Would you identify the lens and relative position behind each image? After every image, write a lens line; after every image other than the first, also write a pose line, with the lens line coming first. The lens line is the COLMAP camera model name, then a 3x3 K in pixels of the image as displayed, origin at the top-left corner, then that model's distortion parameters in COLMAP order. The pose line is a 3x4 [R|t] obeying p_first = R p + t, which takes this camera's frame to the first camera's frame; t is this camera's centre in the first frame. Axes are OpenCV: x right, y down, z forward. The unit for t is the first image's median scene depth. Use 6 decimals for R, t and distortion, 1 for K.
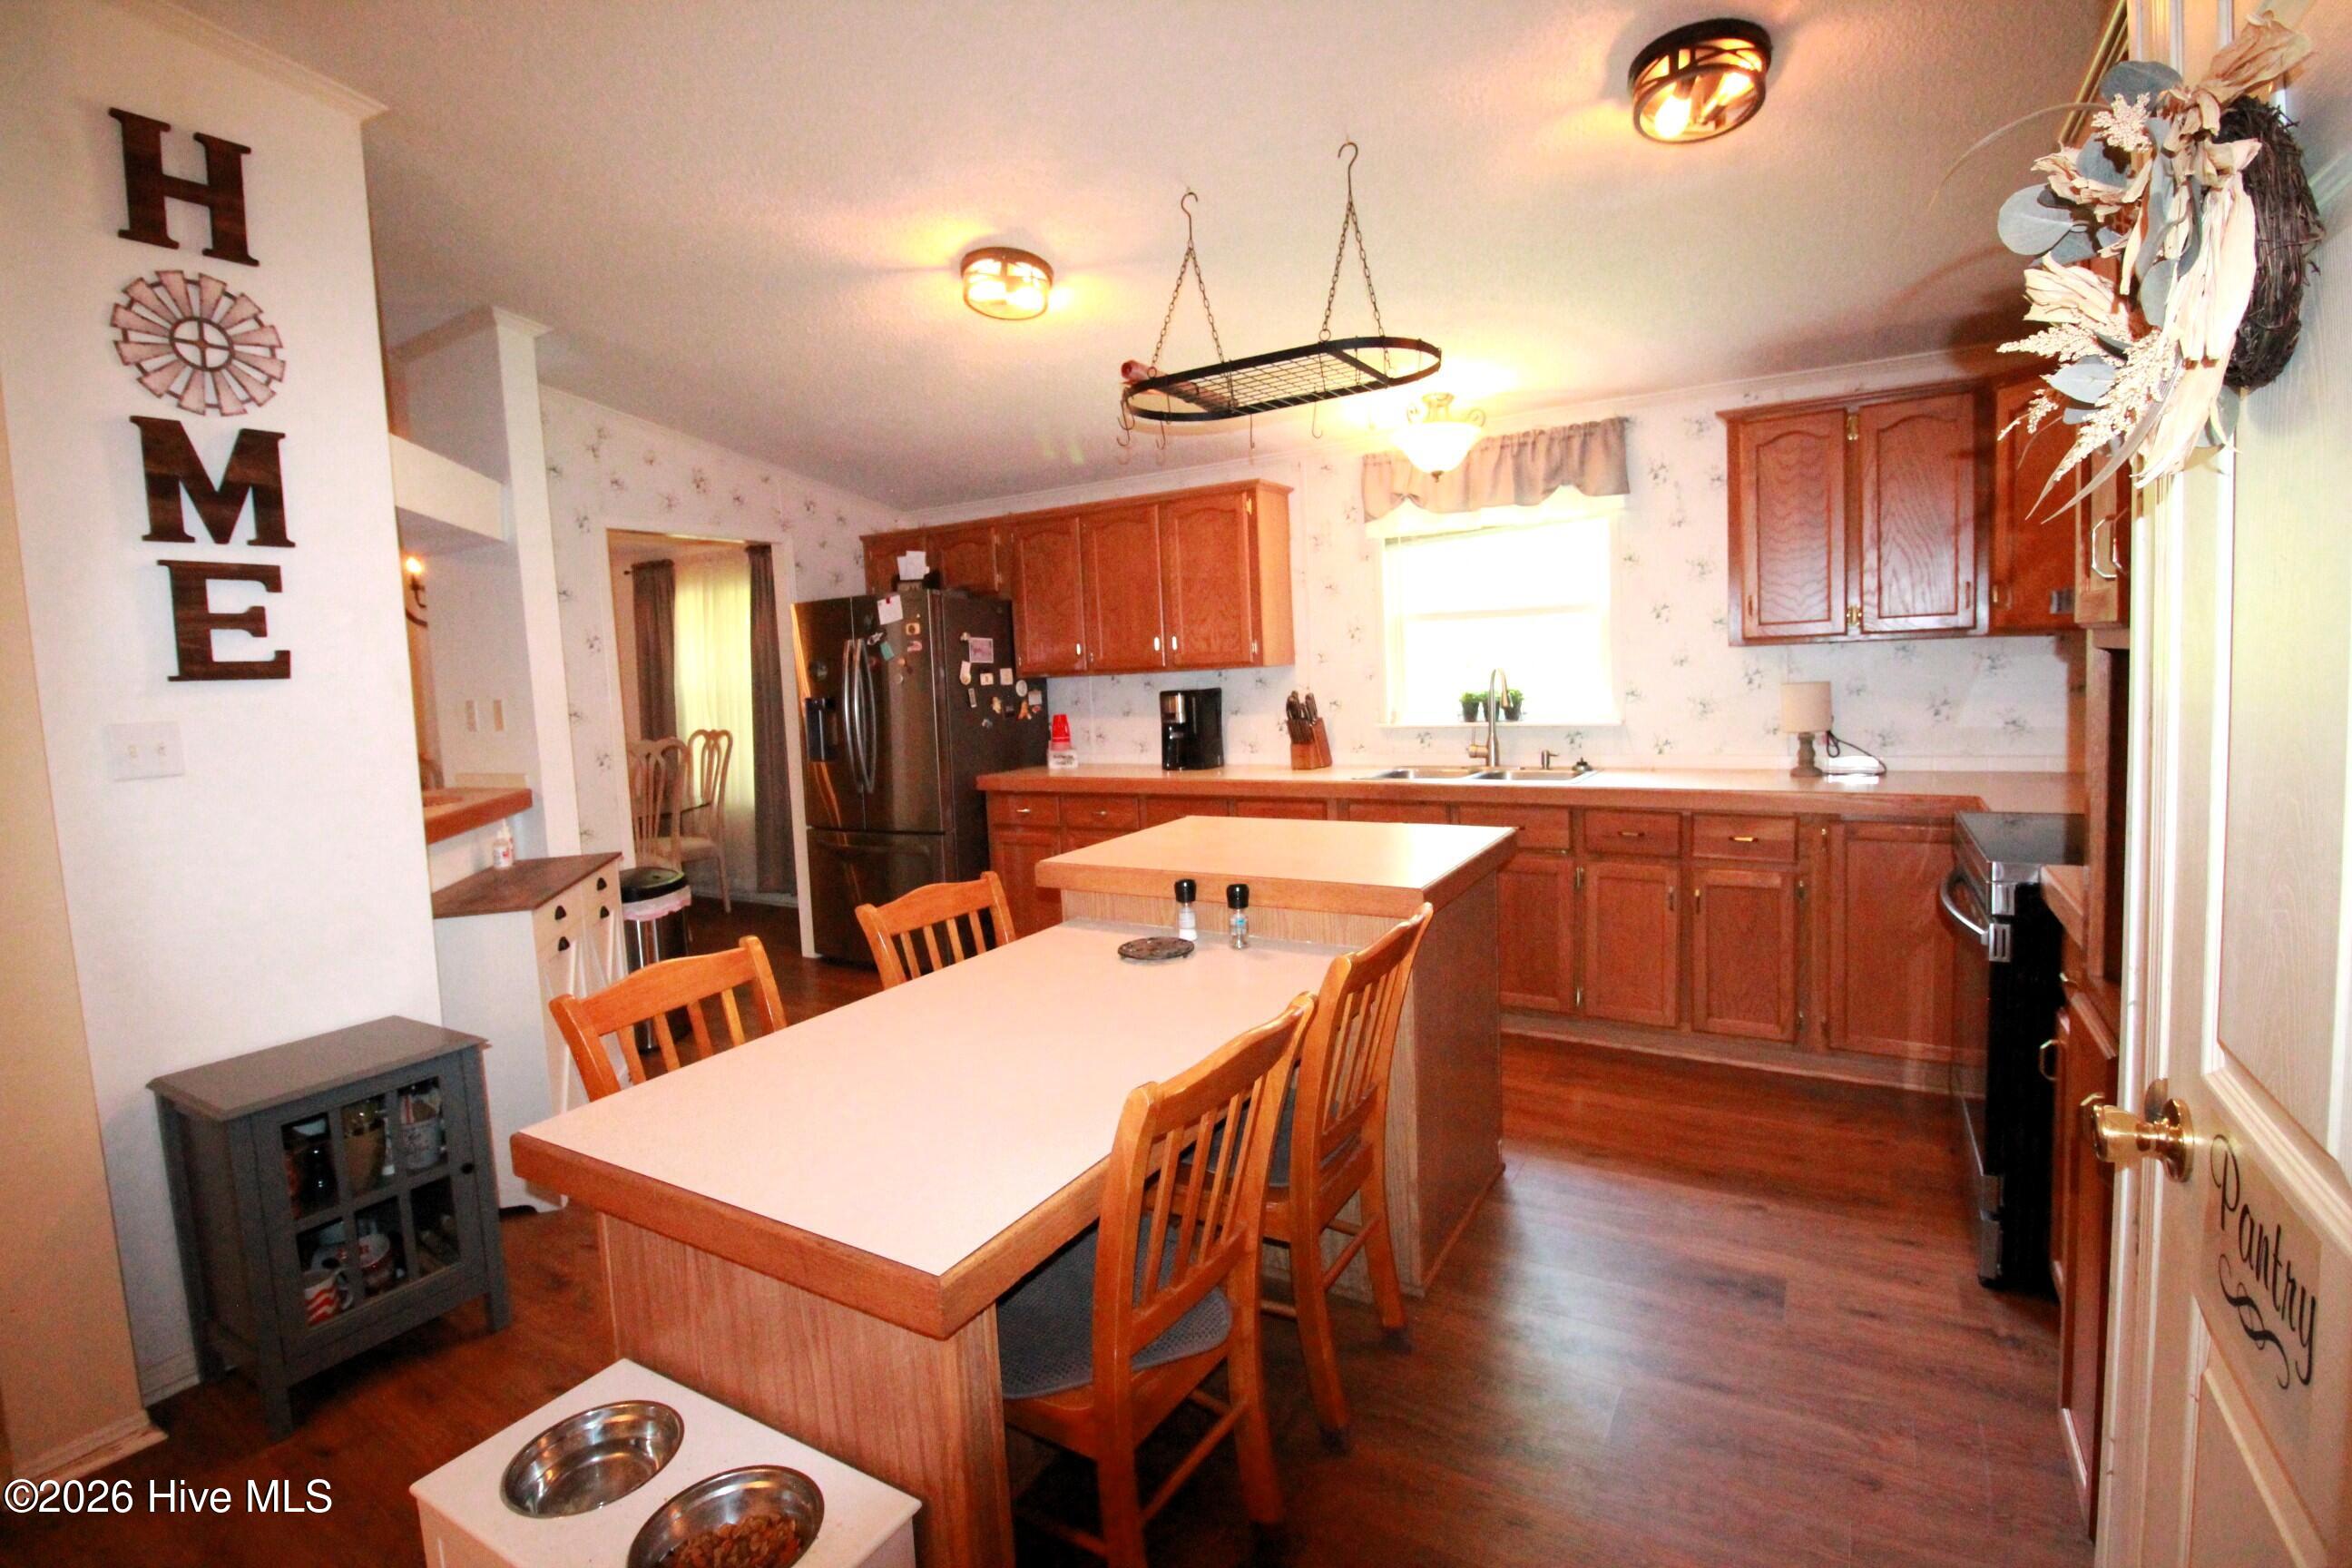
lens RADIAL K [[1098.2, 0, 1169.3], [0, 1098.2, 755.1], [0, 0, 1]] dist [0.000020, -0.012523]
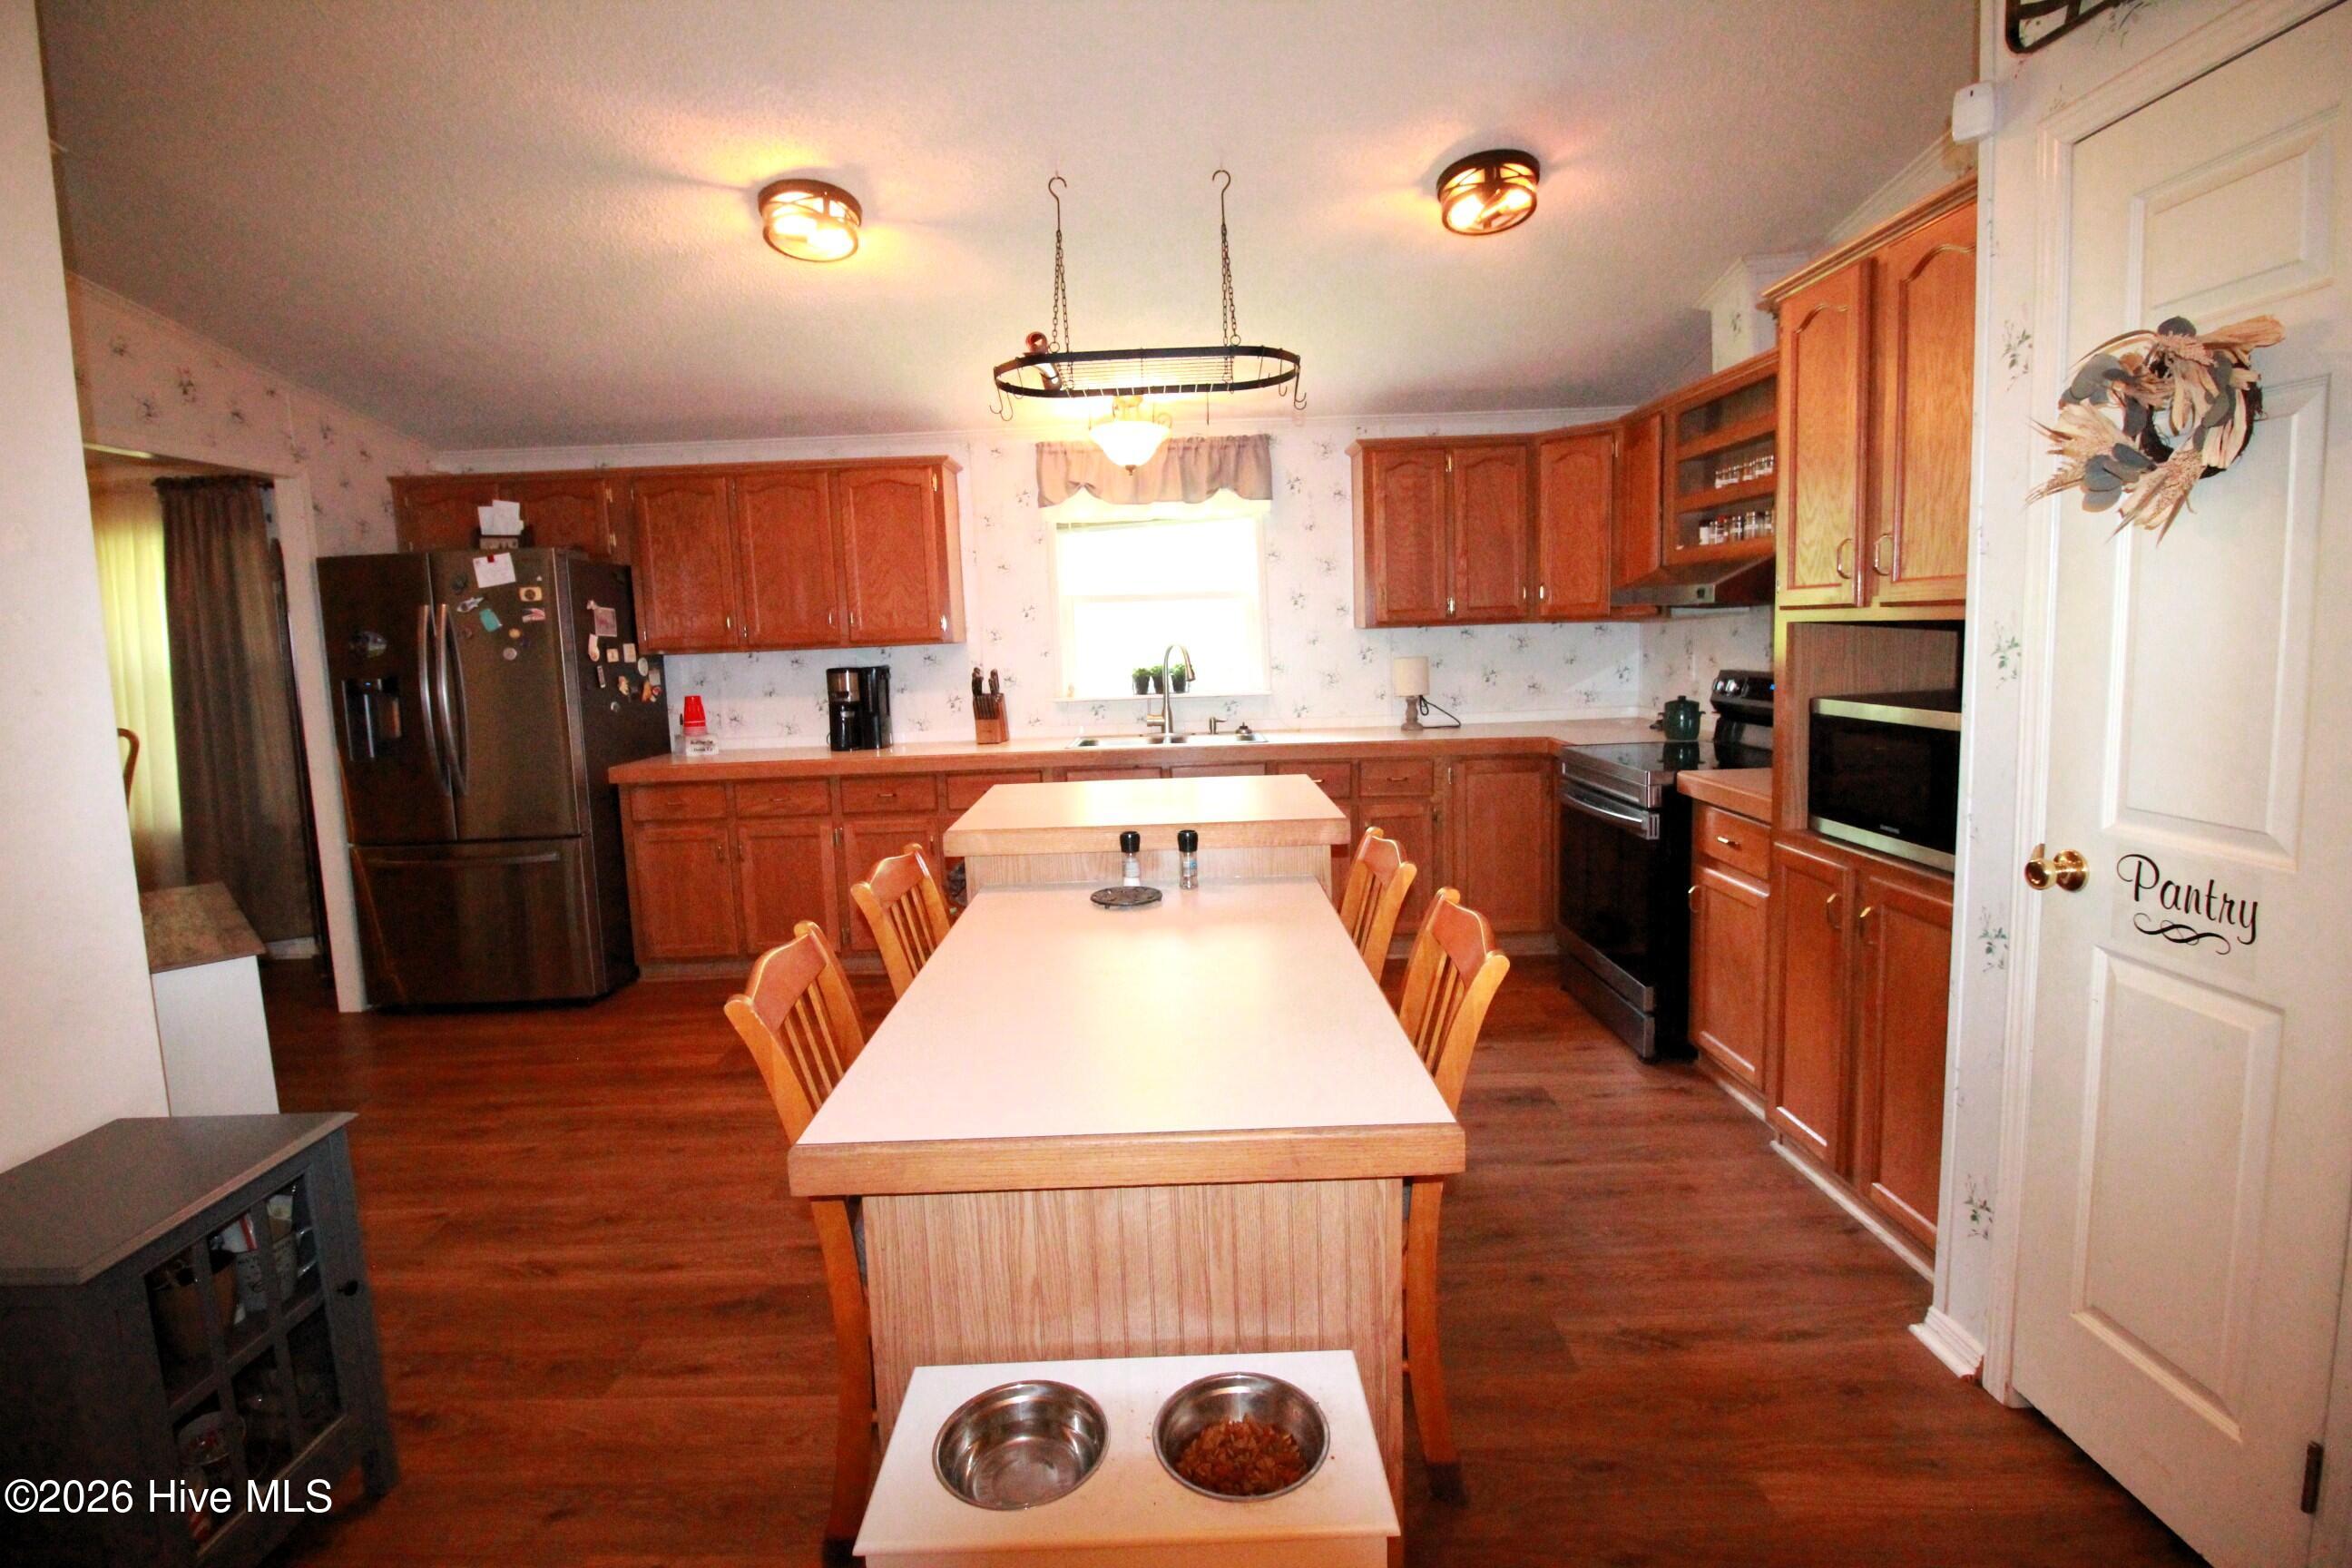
lens RADIAL K [[1098.2, 0, 1169.3], [0, 1098.2, 755.1], [0, 0, 1]] dist [0.000020, -0.012523]
pose [[0.854162, -0.041786, 0.518325, -0.272937], [0.038250, 0.999115, 0.017512, 0.012389], [-0.518598, 0.004868, 0.855004, 0.036119]]
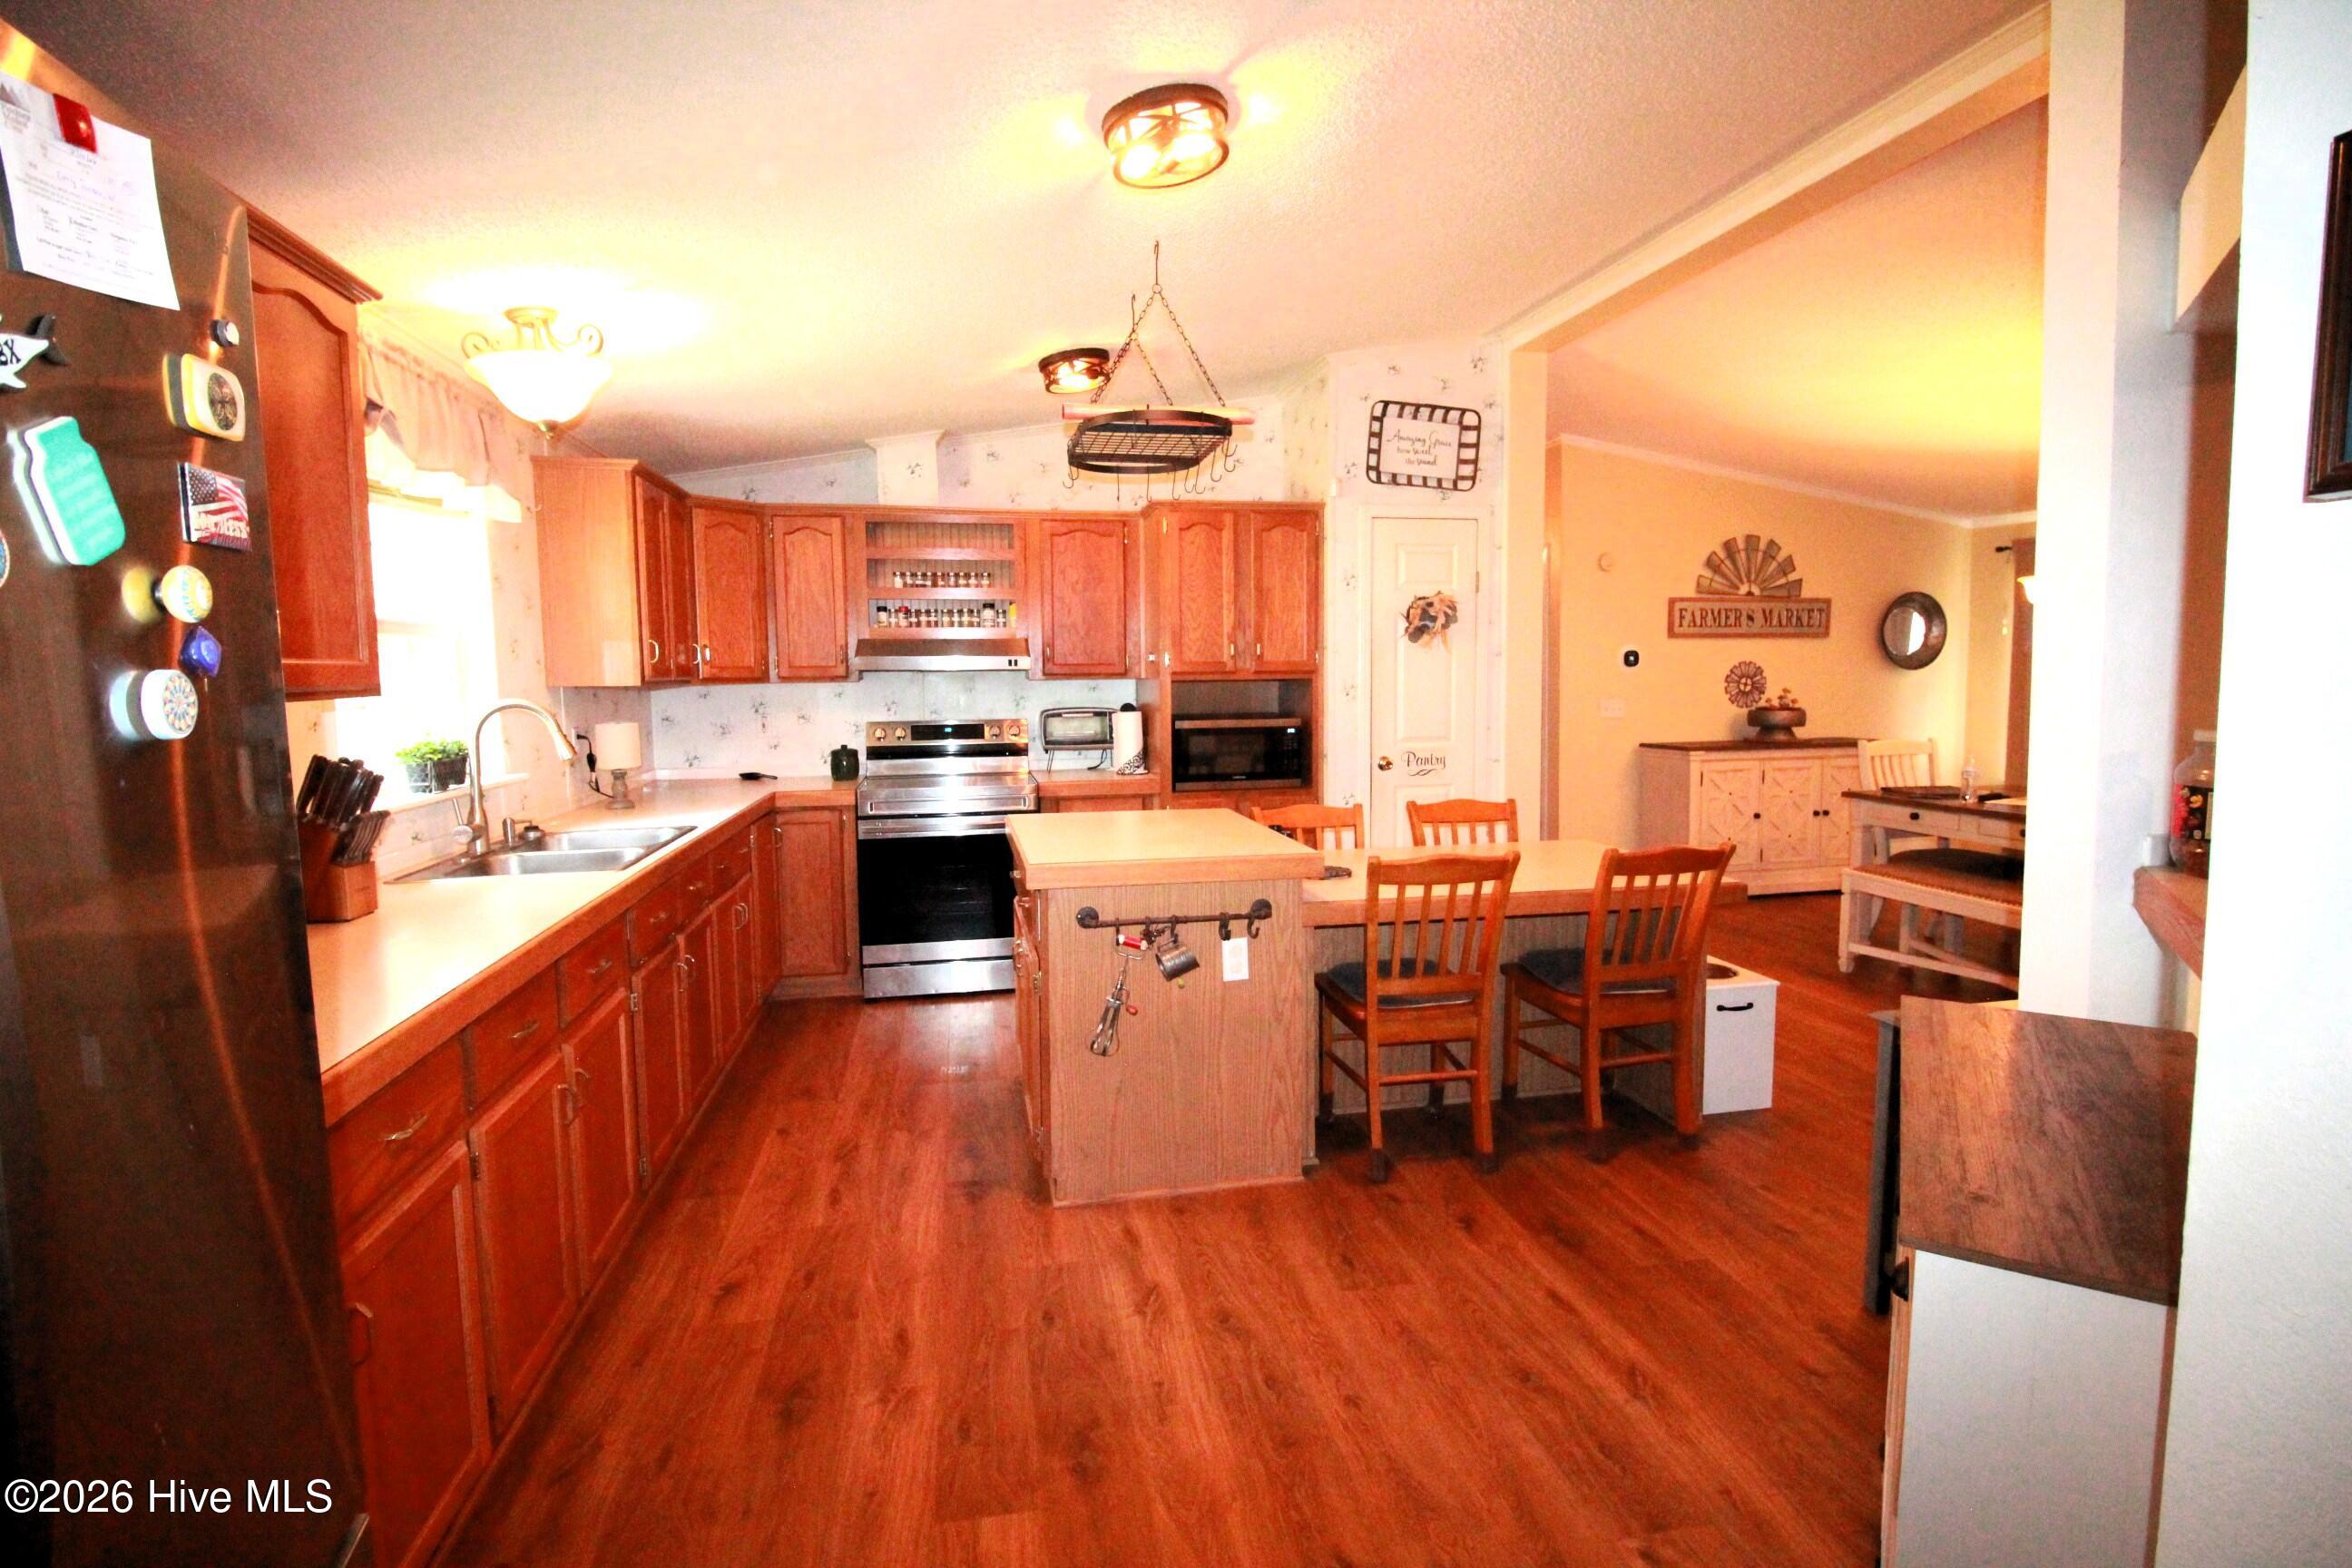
lens RADIAL K [[1098.2, 0, 1169.3], [0, 1098.2, 755.1], [0, 0, 1]] dist [0.000020, -0.012523]
pose [[-0.676841, -0.001571, 0.736128, -0.476753], [0.105051, 0.989557, 0.098701, -0.067683], [-0.728595, 0.144136, -0.669607, 1.073876]]
